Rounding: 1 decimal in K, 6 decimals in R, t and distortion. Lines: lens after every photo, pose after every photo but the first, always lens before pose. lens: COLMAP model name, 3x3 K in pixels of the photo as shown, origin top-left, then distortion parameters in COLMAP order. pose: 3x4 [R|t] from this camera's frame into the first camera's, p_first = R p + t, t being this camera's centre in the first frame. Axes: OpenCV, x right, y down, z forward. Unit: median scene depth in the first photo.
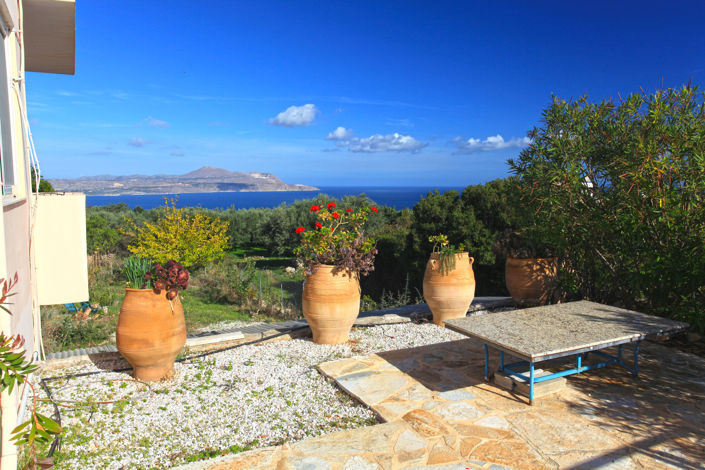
lens RADIAL K [[565.2, 0, 352.5], [0, 565.2, 235.0], [0, 0, 1]] dist [0.003331, 0.002039]
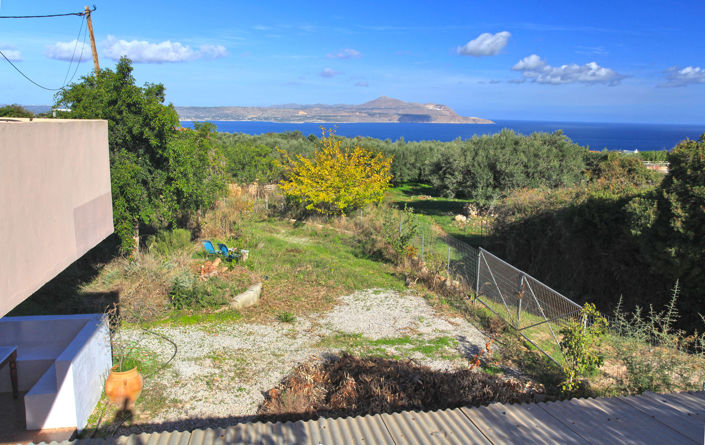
lens RADIAL K [[547.1, 0, 337.5], [0, 547.1, 221.6], [0, 0, 1]] dist [-0.027112, 0.007045]
pose [[0.944754, 0.084916, -0.316589, -0.024638], [-0.052261, 0.992527, 0.110264, -0.014078], [0.323586, -0.087627, 0.942132, 0.168579]]
